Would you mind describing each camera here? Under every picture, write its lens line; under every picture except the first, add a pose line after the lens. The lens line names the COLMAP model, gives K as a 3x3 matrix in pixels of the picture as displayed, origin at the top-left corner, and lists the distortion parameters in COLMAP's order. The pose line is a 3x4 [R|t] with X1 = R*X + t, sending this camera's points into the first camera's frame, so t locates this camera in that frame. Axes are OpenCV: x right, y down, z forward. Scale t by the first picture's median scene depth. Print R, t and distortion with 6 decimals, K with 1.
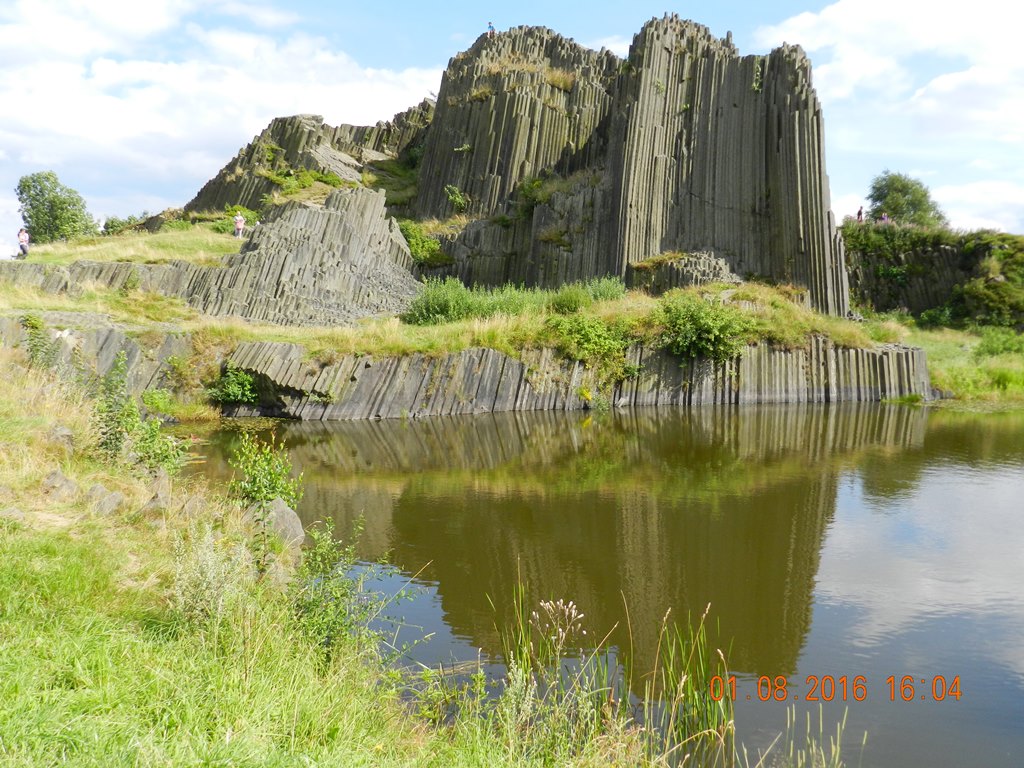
lens RADIAL K [[949.6, 0, 512.0], [0, 949.6, 384.2], [0, 0, 1]] dist [0.041377, 0.000000]
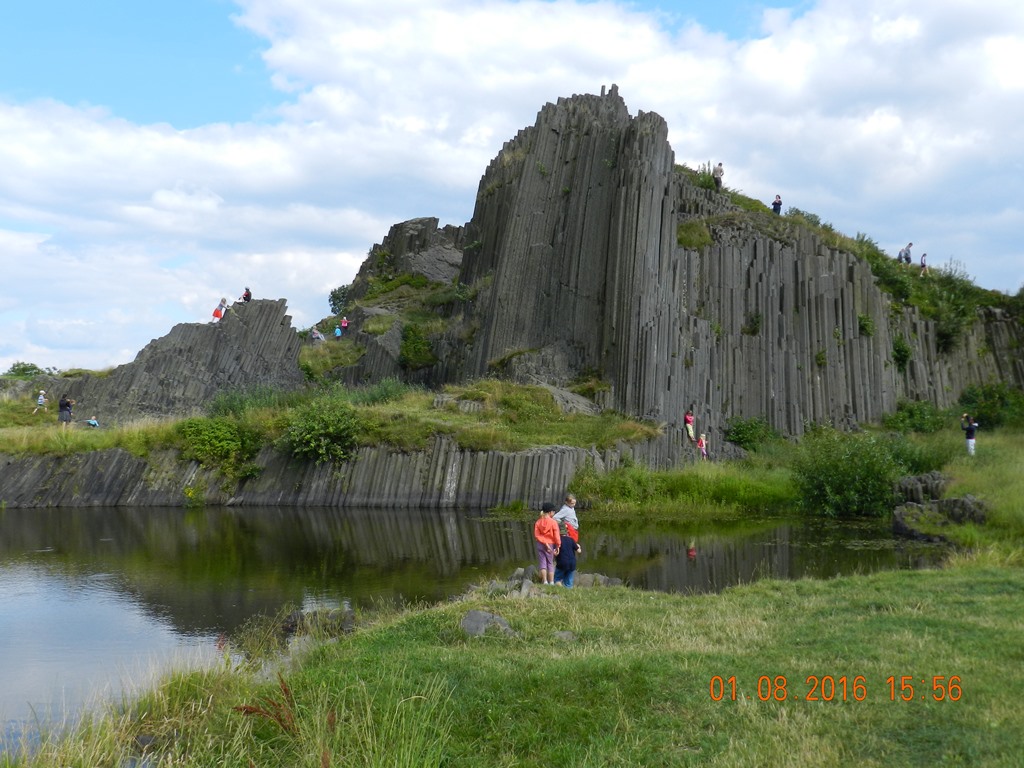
lens RADIAL K [[1139.7, 0, 511.9], [0, 1139.7, 384.5], [0, 0, 1]] dist [-0.013409, 0.000000]
pose [[0.888938, -0.022482, -0.457476, 0.661522], [-0.025300, 0.994860, -0.098053, 0.004228], [0.457328, 0.098737, 0.883800, 0.029332]]
